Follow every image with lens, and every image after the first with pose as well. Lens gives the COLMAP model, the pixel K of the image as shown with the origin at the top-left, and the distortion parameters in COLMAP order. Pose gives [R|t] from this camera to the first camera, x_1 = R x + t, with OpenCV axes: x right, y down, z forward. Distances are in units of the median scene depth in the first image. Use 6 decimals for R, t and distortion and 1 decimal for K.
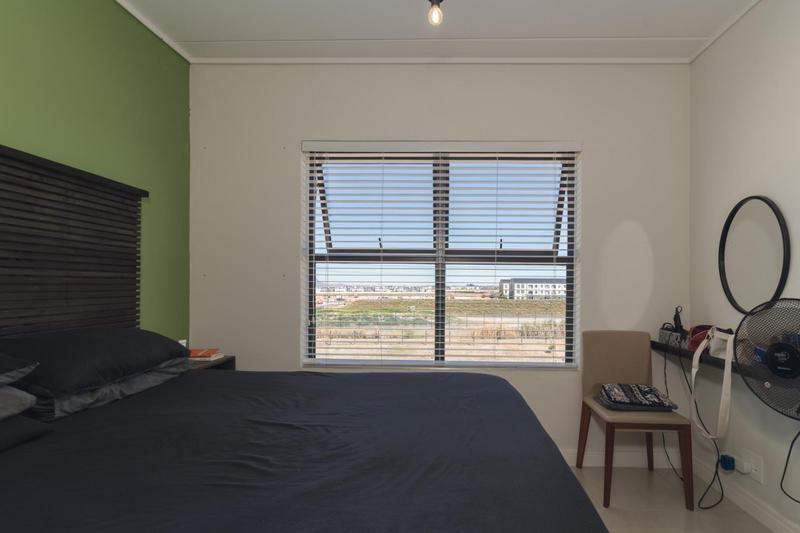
lens RADIAL K [[393.1, 0, 426.7], [0, 393.1, 289.0], [0, 0, 1]] dist [-0.000016, -0.000070]
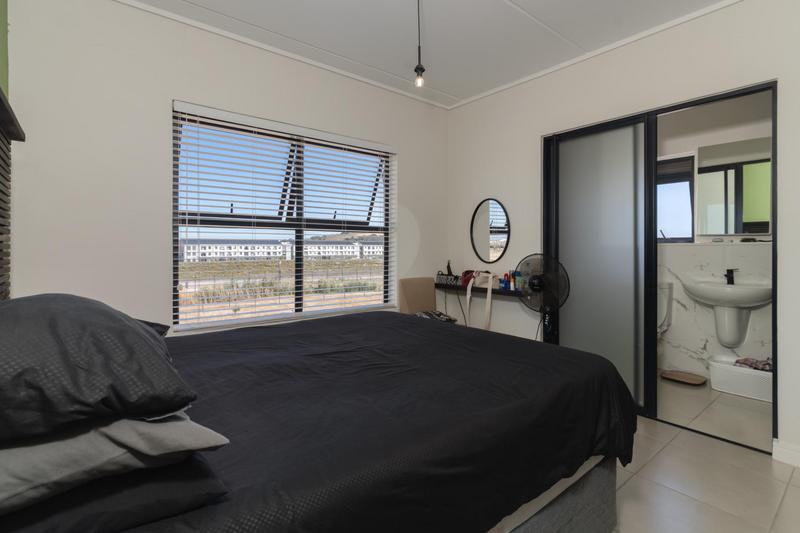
lens RADIAL K [[393.1, 0, 384.5], [0, 393.1, 255.4], [0, 0, 1]] dist [-0.000016, -0.000070]
pose [[0.771058, -0.019038, 0.636480, -0.536969], [0.010799, 0.999800, 0.016823, -0.005545], [-0.636673, -0.006098, 0.771110, -0.076562]]
